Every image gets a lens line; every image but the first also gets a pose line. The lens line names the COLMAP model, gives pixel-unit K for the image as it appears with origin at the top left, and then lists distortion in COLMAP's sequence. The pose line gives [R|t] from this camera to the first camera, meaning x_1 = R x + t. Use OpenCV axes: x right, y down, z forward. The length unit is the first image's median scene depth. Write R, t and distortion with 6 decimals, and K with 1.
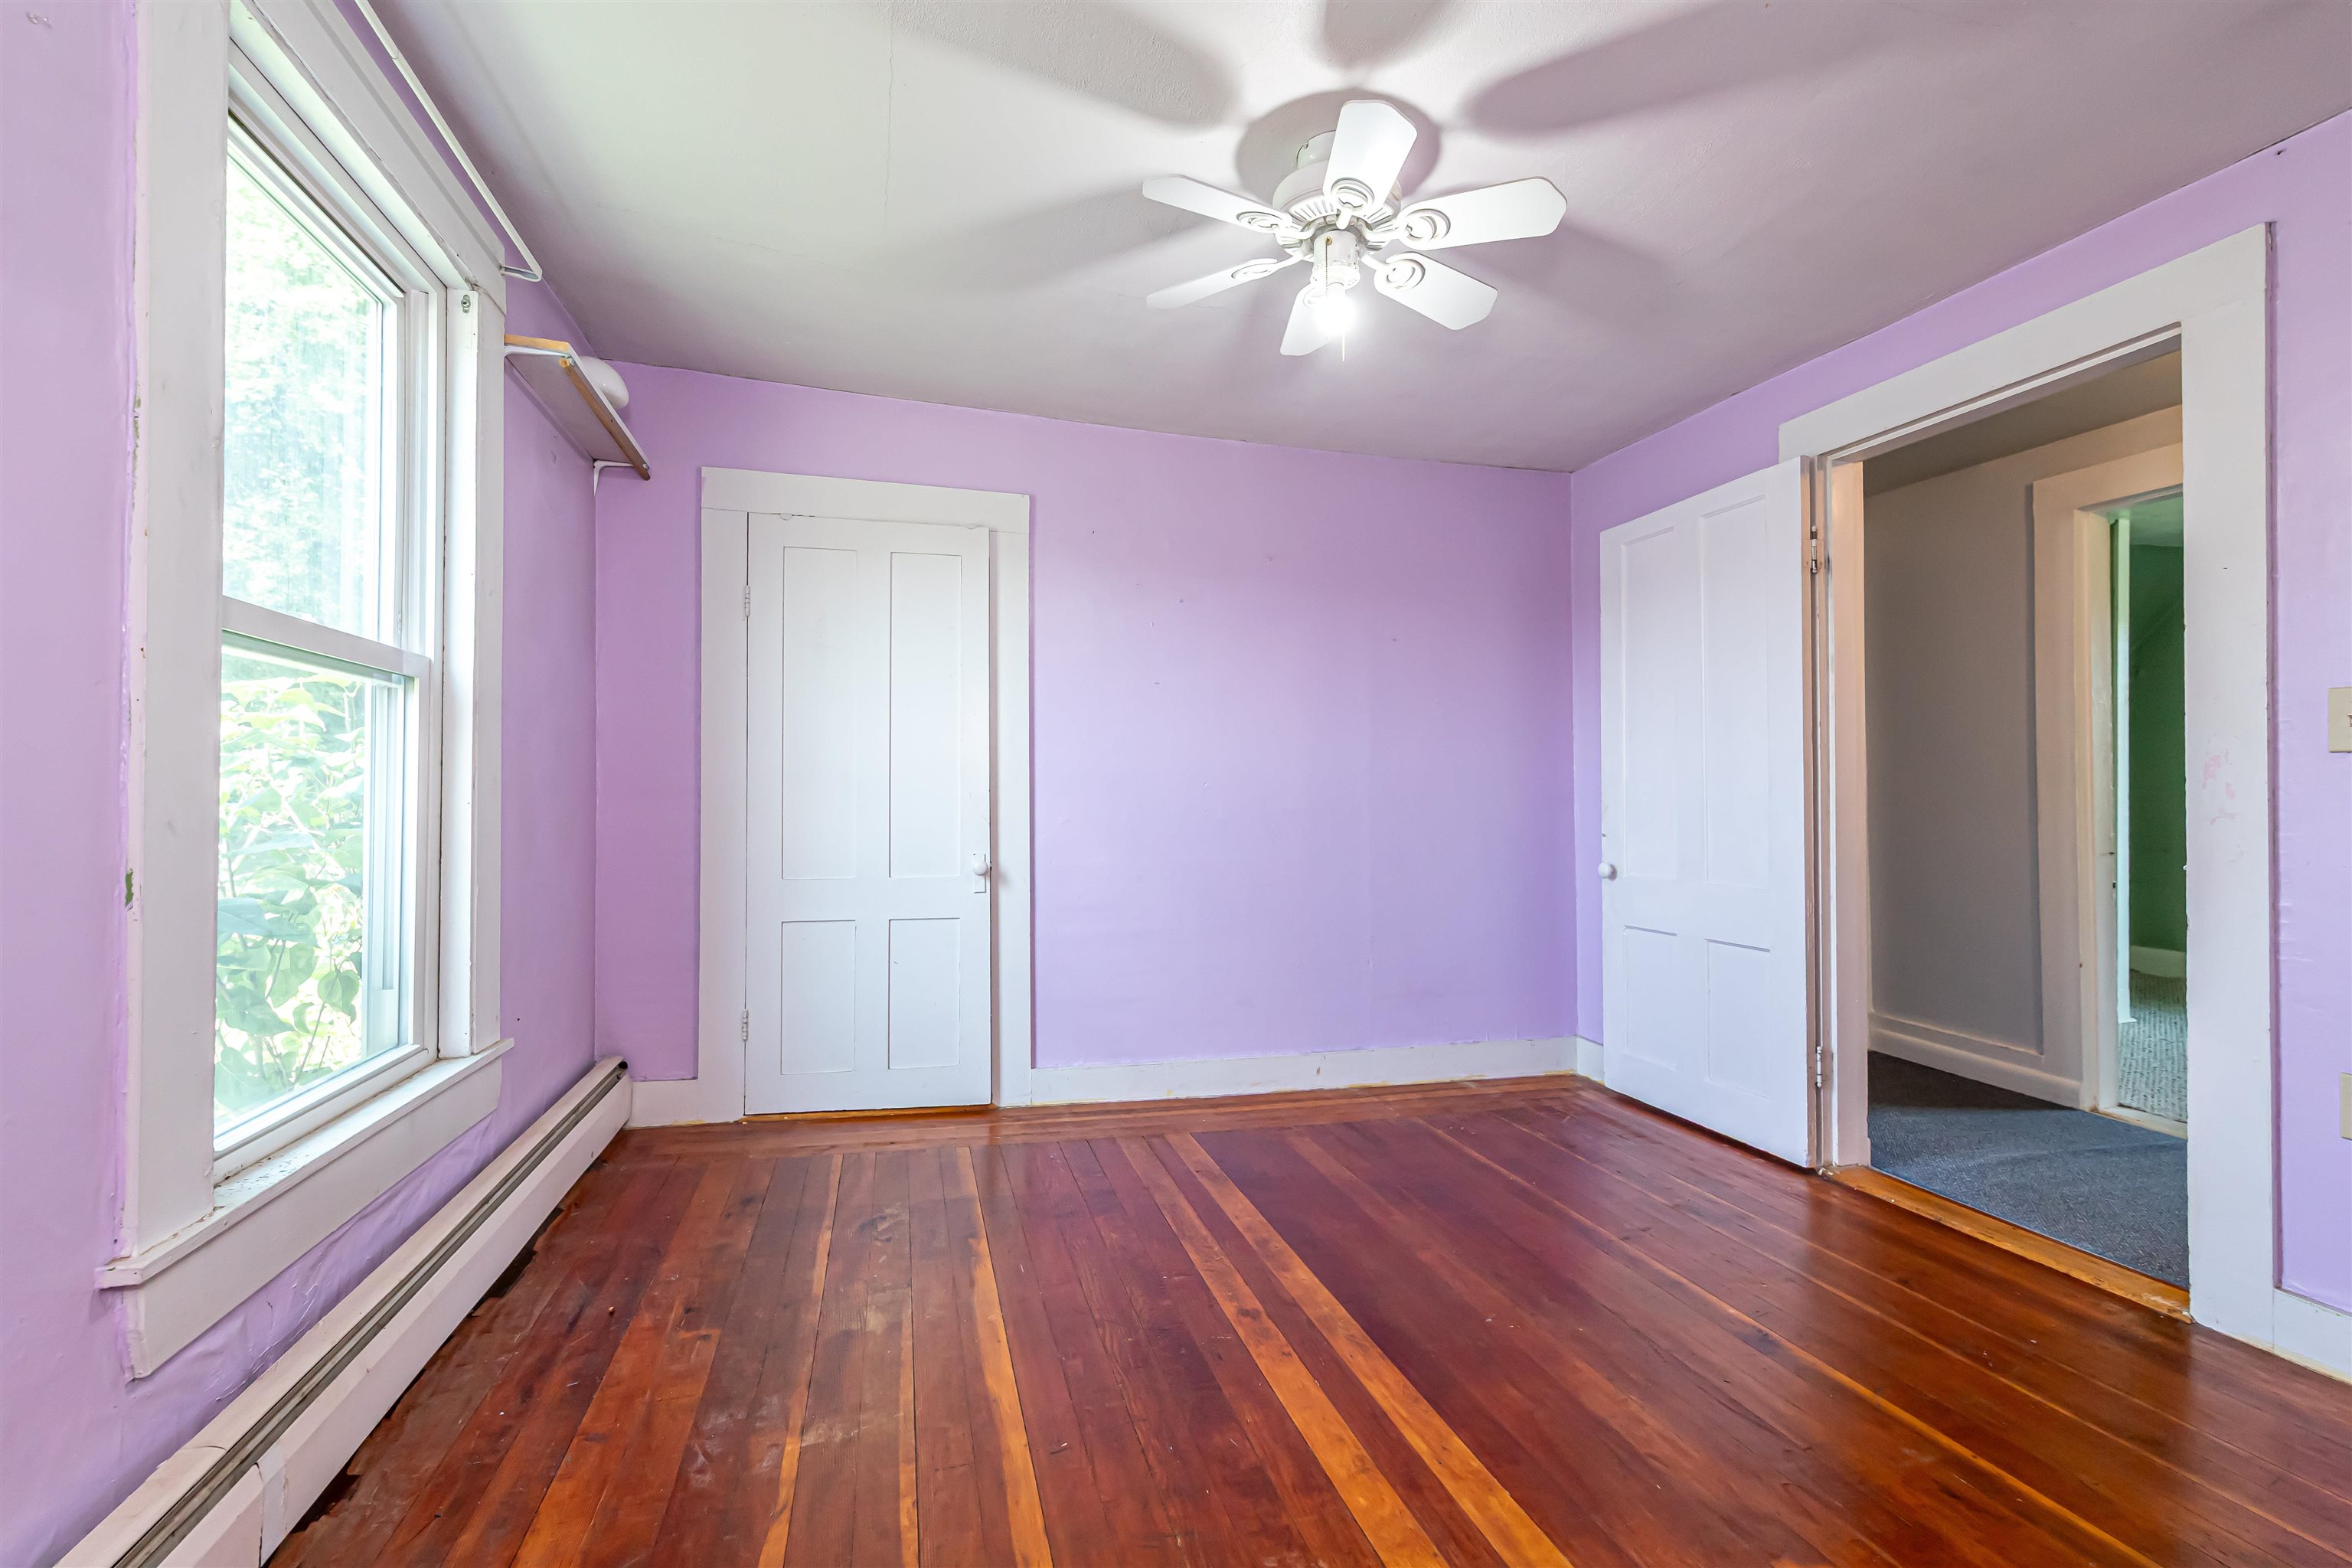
lens RADIAL K [[1031.8, 0, 1167.0], [0, 1031.8, 793.3], [0, 0, 1]] dist [0.006210, -0.004836]
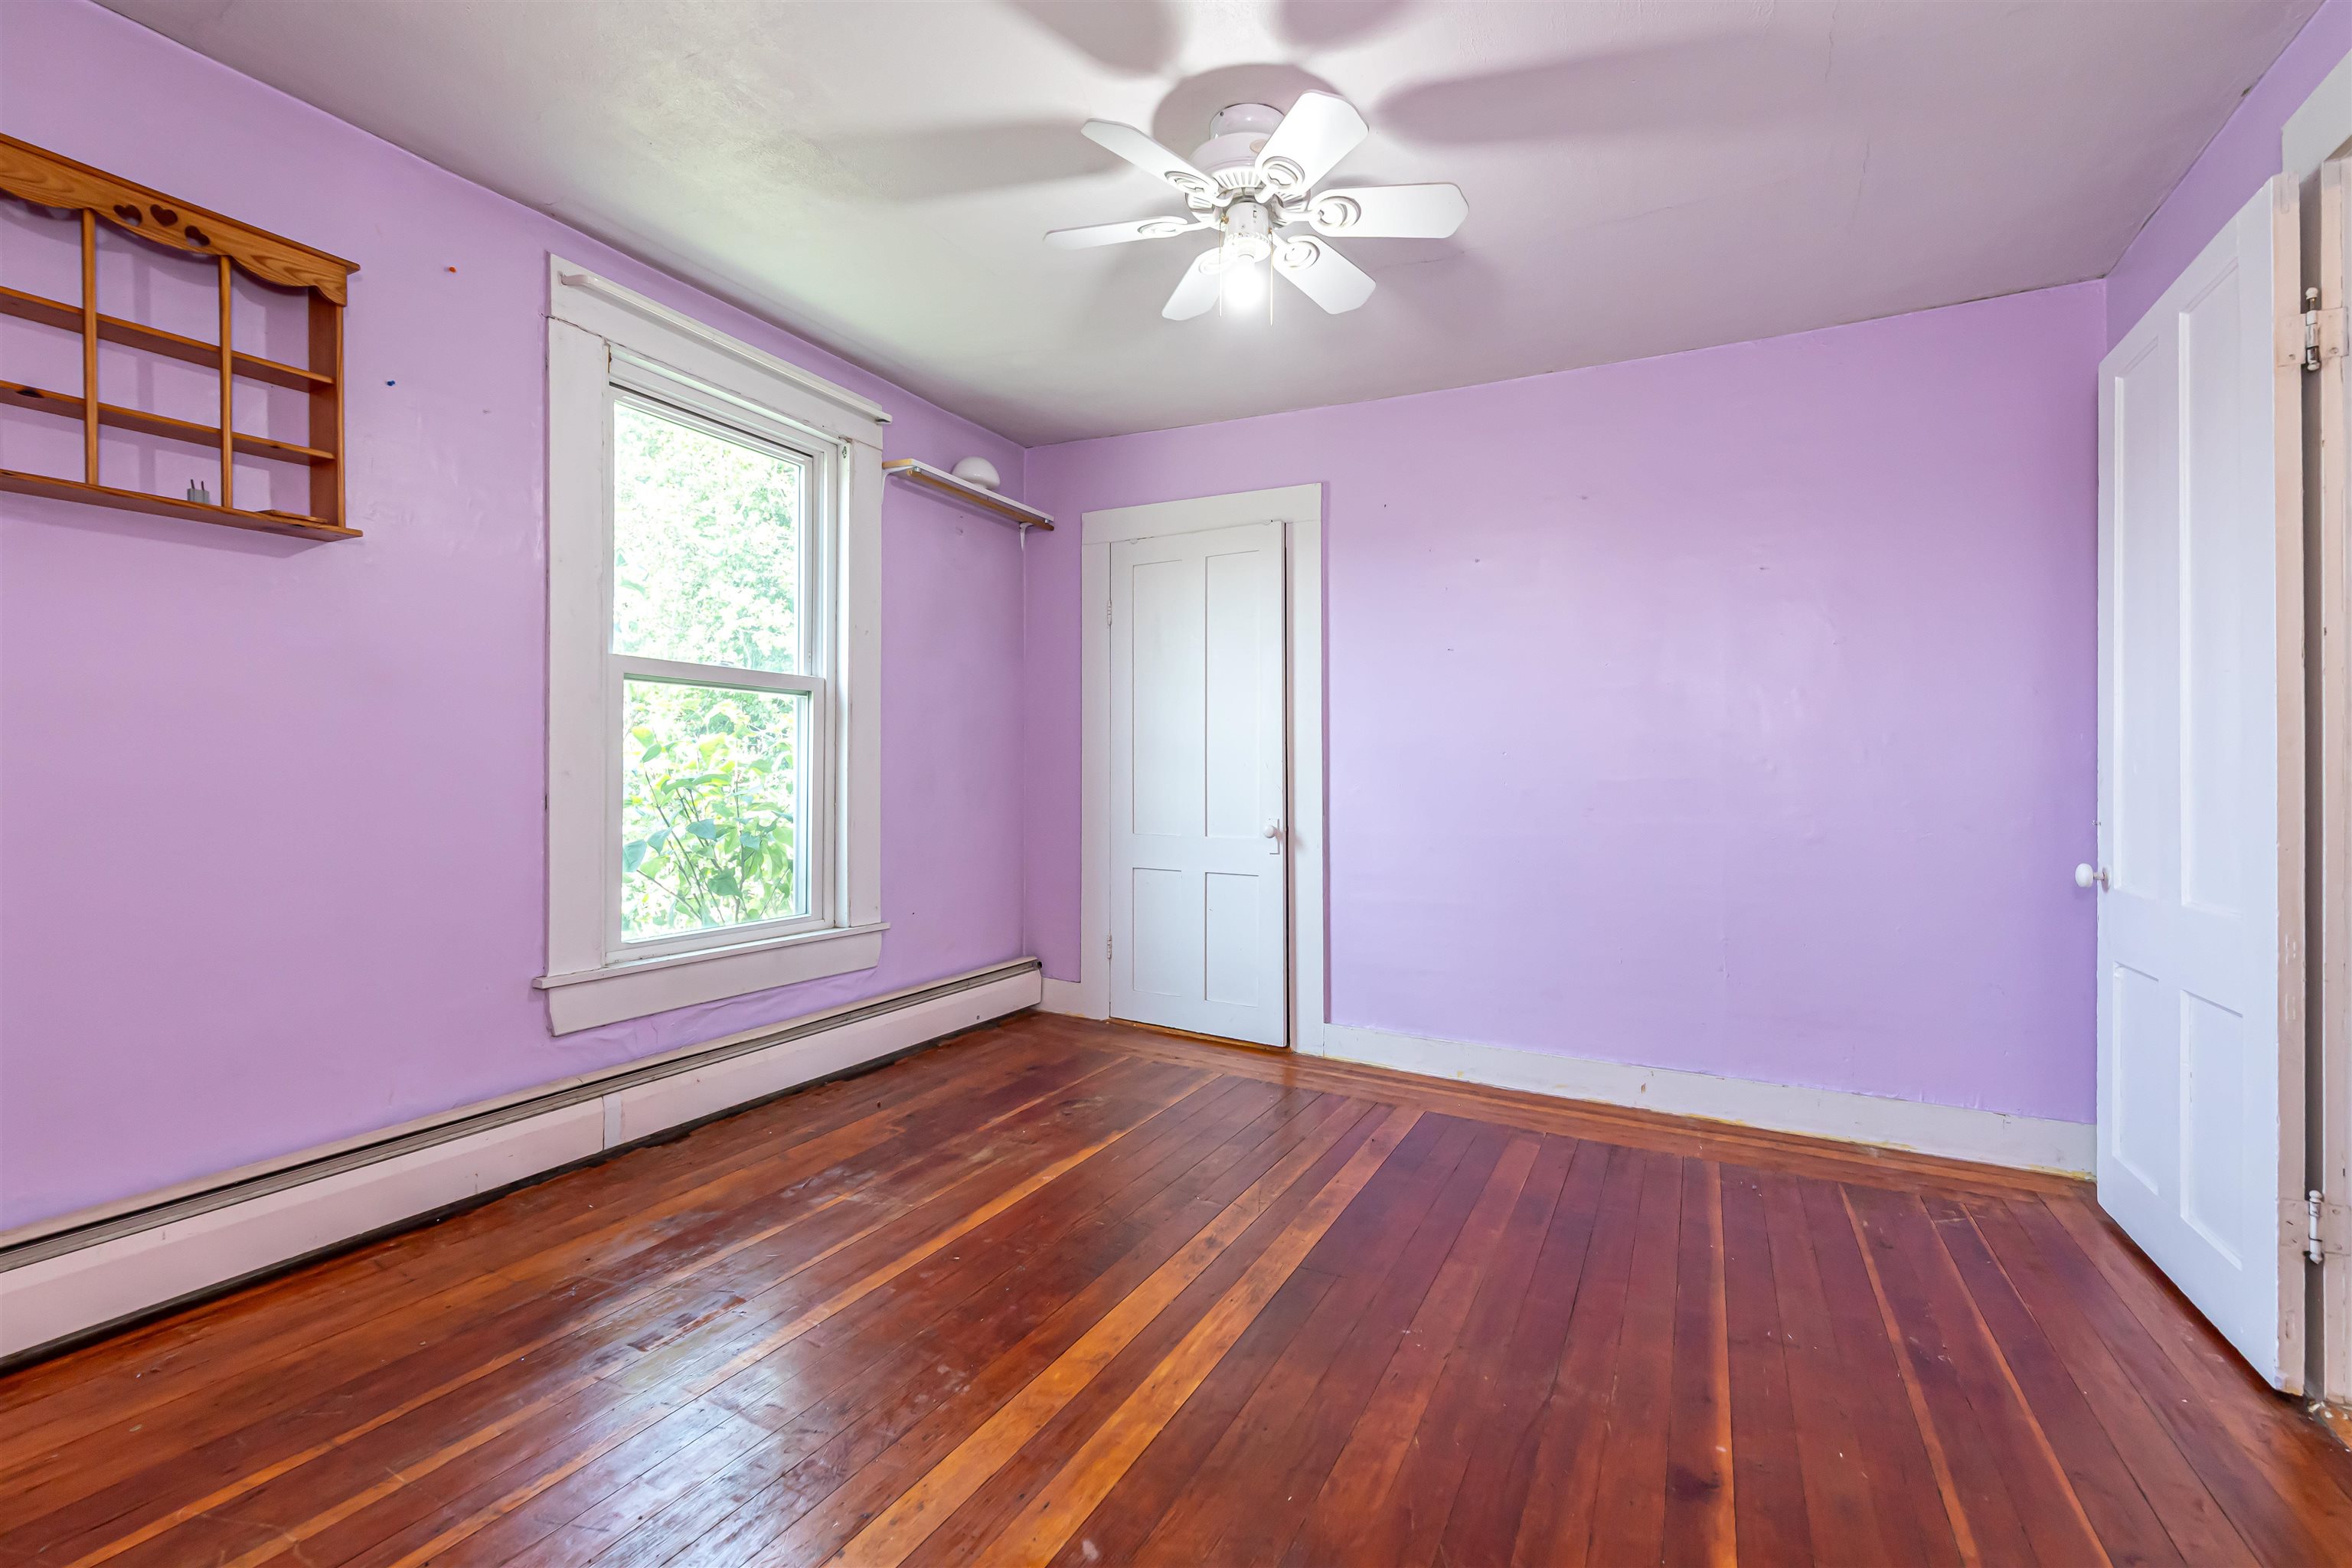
lens RADIAL K [[1034.3, 0, 1163.1], [0, 1034.3, 770.8], [0, 0, 1]] dist [0.006521, -0.008503]
pose [[0.724811, 0.001613, -0.688946, 0.508080], [-0.001587, 0.999999, 0.000671, 0.008042], [0.688946, 0.000607, 0.724813, 0.120893]]
